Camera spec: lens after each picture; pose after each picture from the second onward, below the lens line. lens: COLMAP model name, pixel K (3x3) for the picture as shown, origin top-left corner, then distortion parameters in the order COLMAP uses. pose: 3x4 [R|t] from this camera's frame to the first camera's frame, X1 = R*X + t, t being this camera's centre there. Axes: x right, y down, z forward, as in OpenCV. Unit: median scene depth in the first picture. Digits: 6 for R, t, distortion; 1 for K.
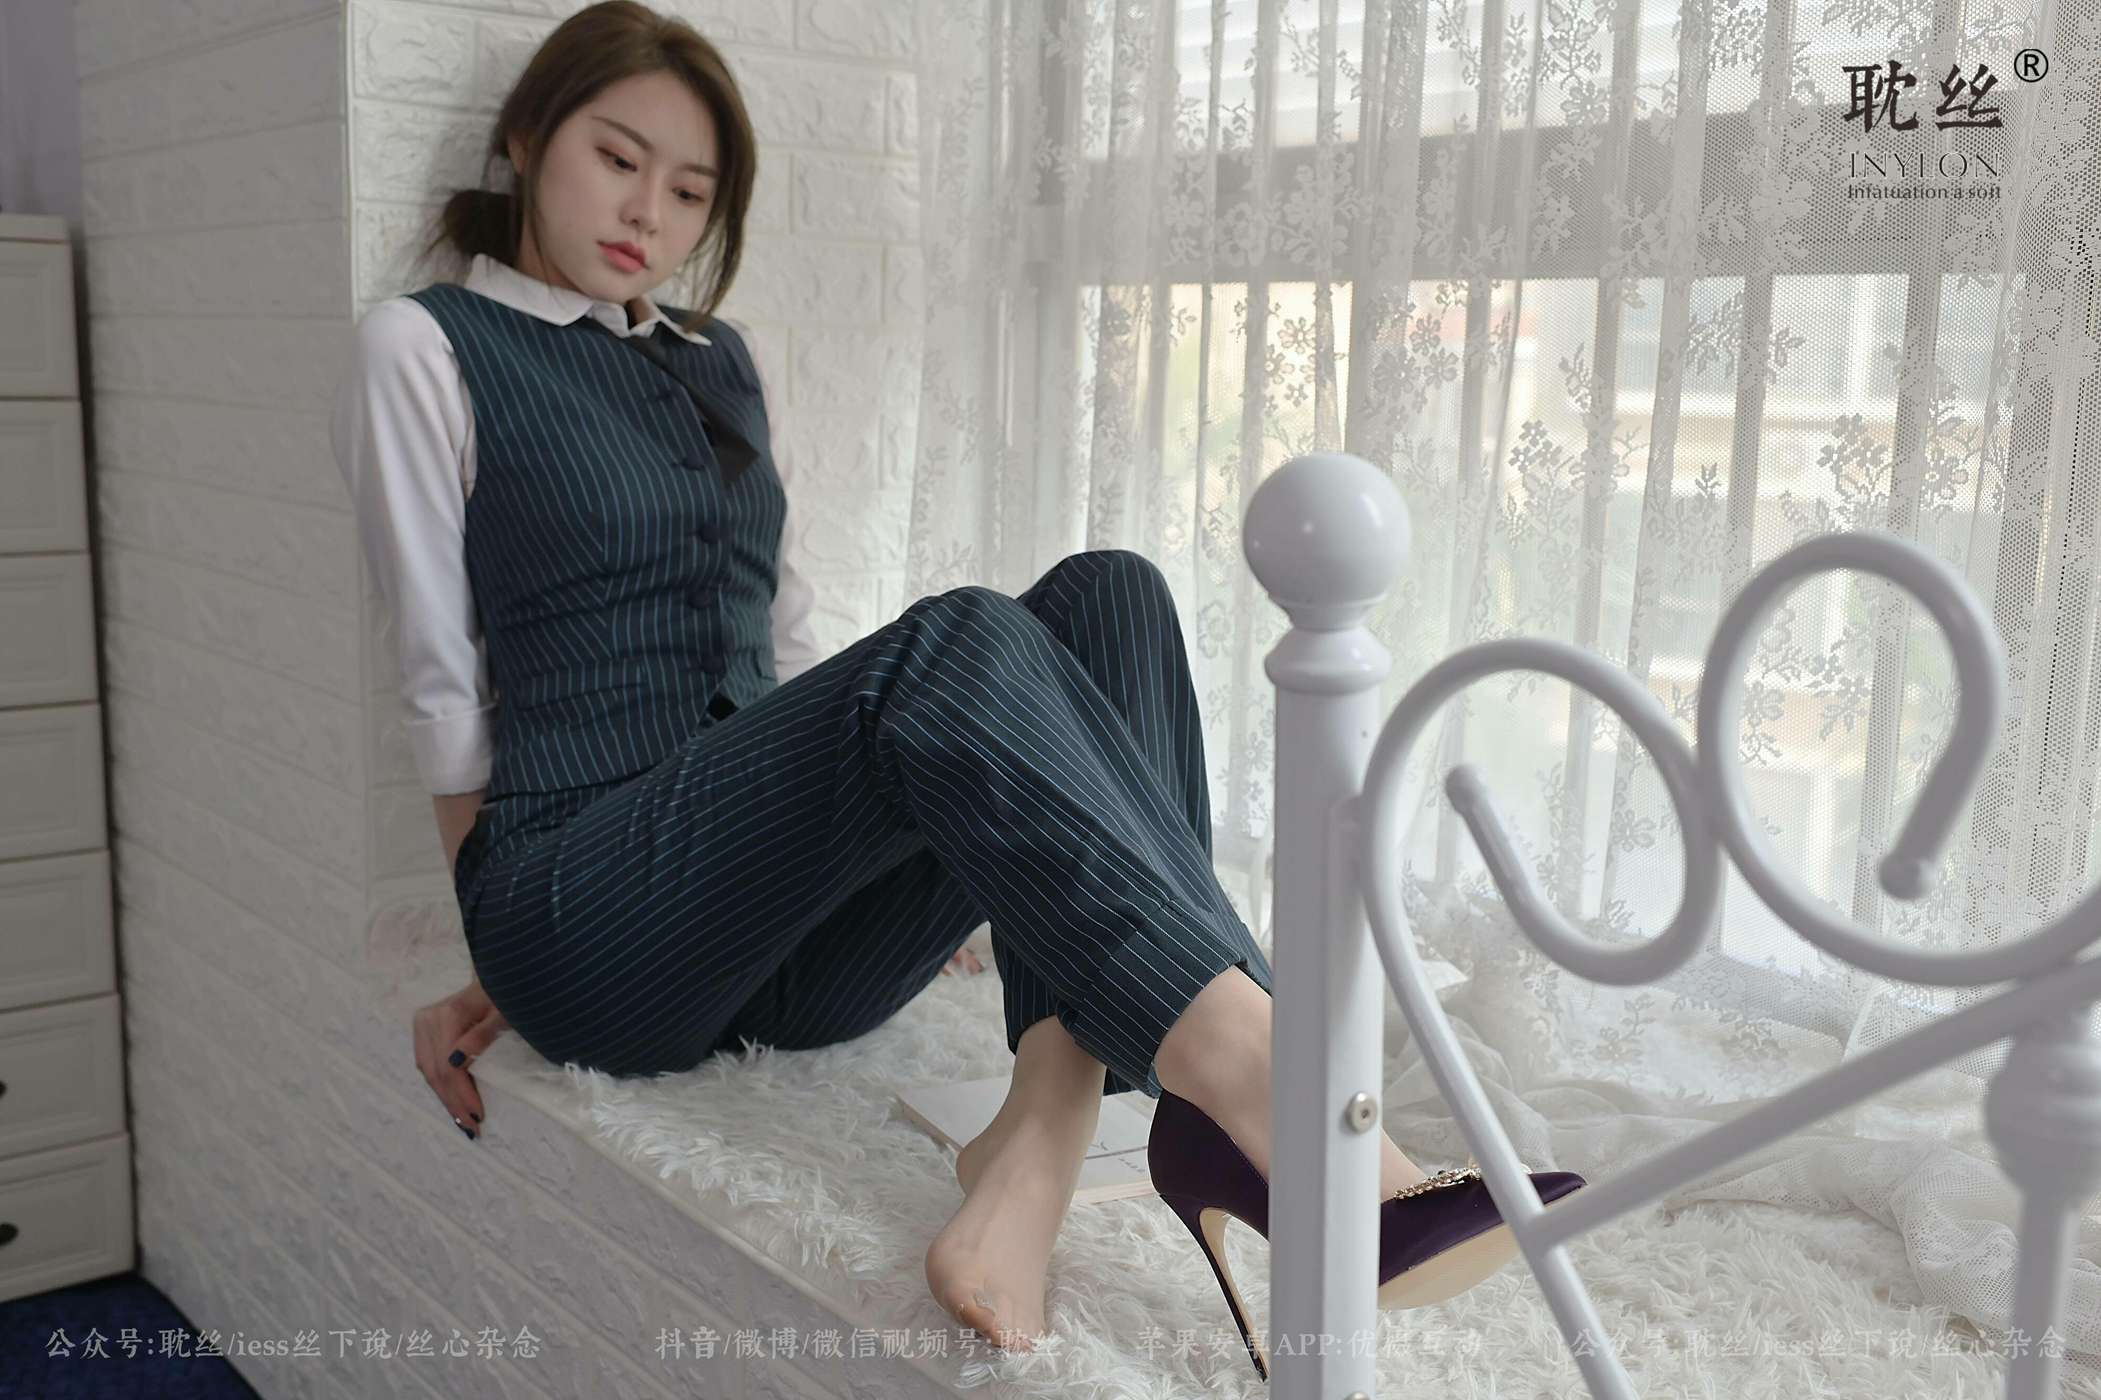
lens RADIAL K [[2147.3, 0, 1059.1], [0, 2147.3, 700.1], [0, 0, 1]] dist [0.003262, 0.000000]
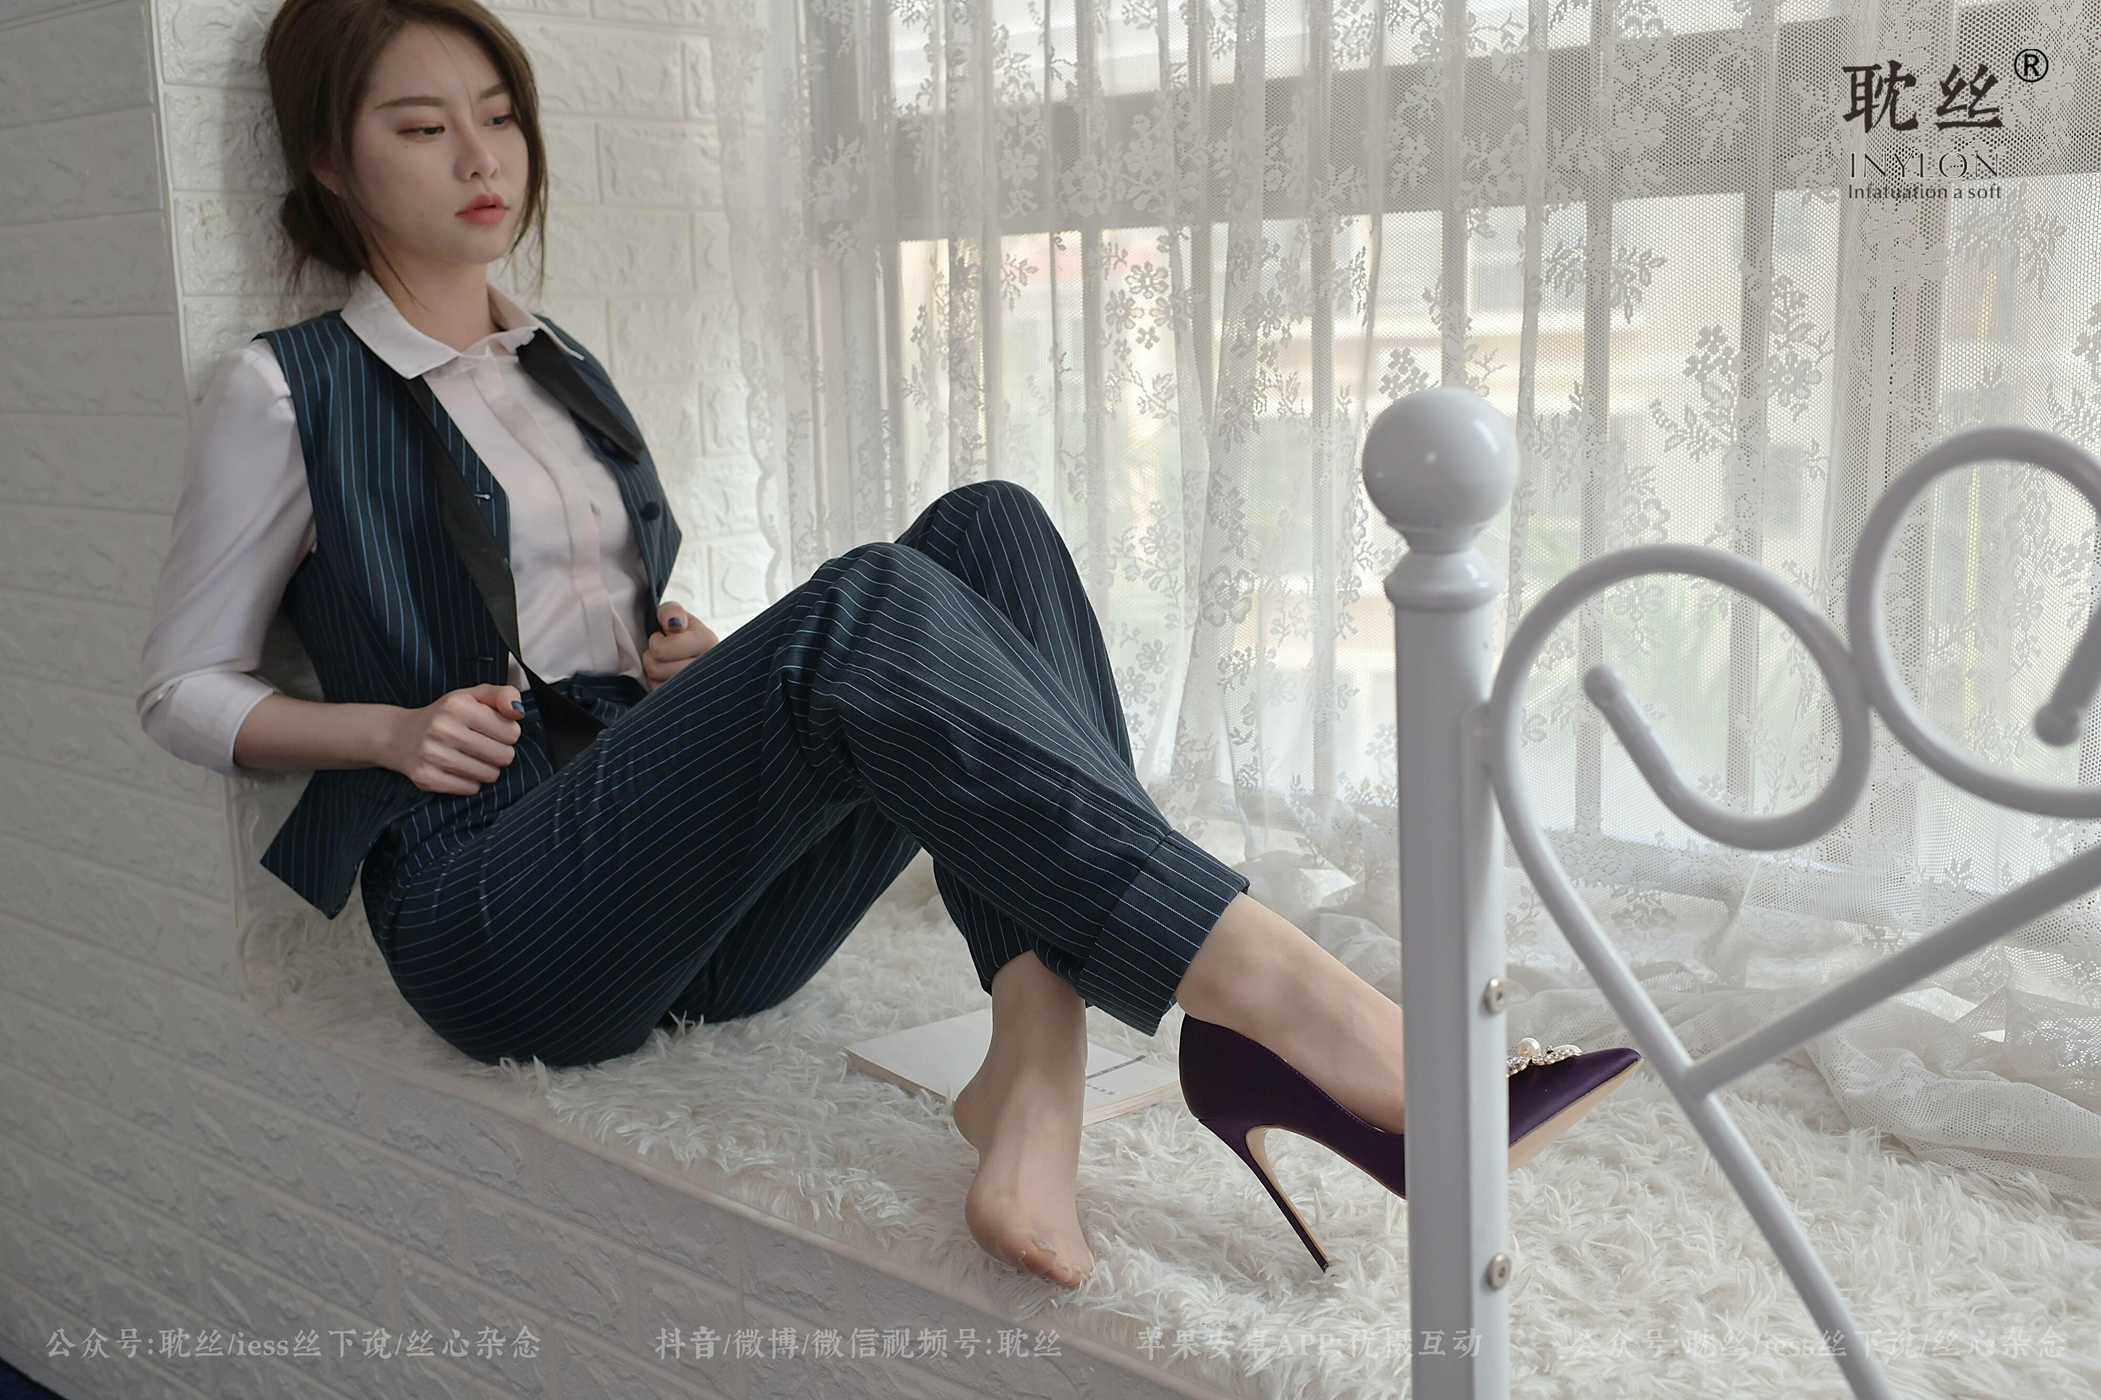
lens RADIAL K [[2147.3, 0, 1032.2], [0, 2147.3, 694.3], [0, 0, 1]] dist [0.003262, 0.000000]
pose [[0.983628, -0.083166, 0.159871, -0.141538], [0.079896, 0.996443, 0.026784, -0.003825], [-0.161530, -0.013572, 0.986775, -0.015582]]
